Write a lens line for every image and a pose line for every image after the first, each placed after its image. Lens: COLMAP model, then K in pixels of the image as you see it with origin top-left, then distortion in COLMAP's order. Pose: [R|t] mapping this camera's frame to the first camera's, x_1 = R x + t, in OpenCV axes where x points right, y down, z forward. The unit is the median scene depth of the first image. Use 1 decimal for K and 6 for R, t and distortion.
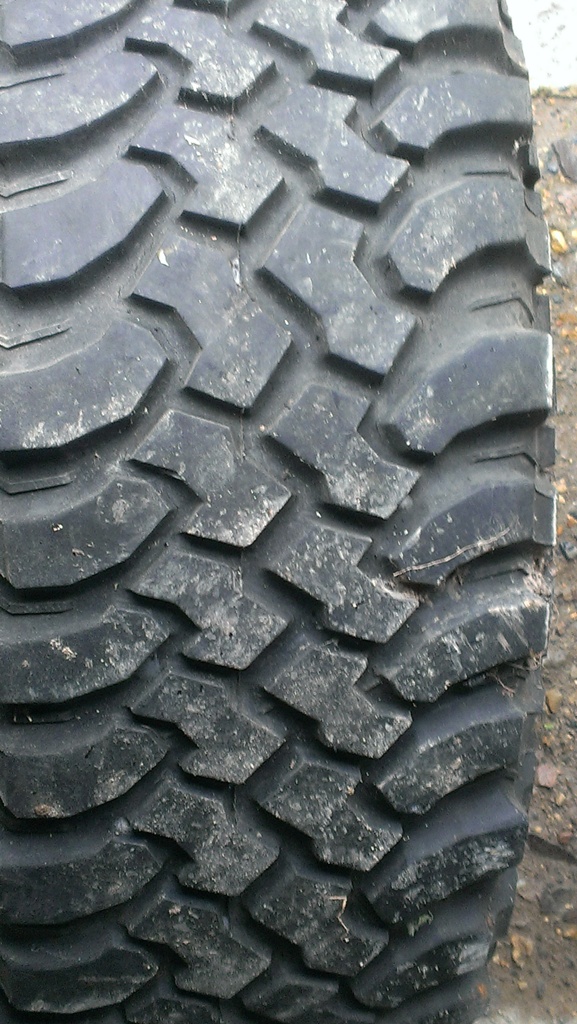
lens RADIAL K [[1493.4, 0, 288.4], [0, 1493.4, 511.5], [0, 0, 1]] dist [0.100665, 0.000000]
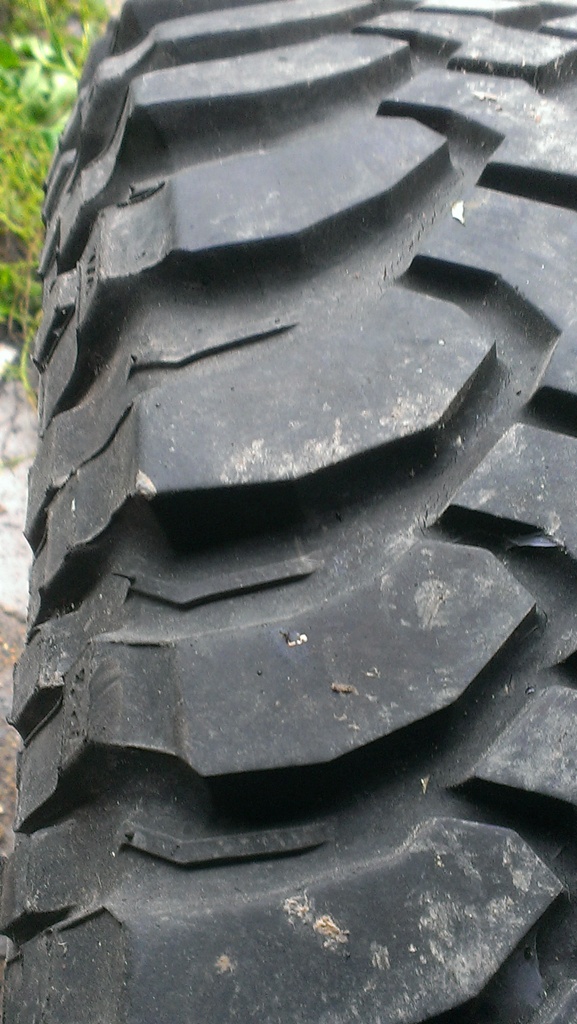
lens RADIAL K [[1493.4, 0, 287.4], [0, 1493.4, 511.8], [0, 0, 1]] dist [0.100665, 0.000000]
pose [[0.999436, -0.023584, 0.023906, -0.165699], [0.032531, 0.856556, -0.515027, 0.208130], [-0.008331, 0.515514, 0.856840, 0.590554]]
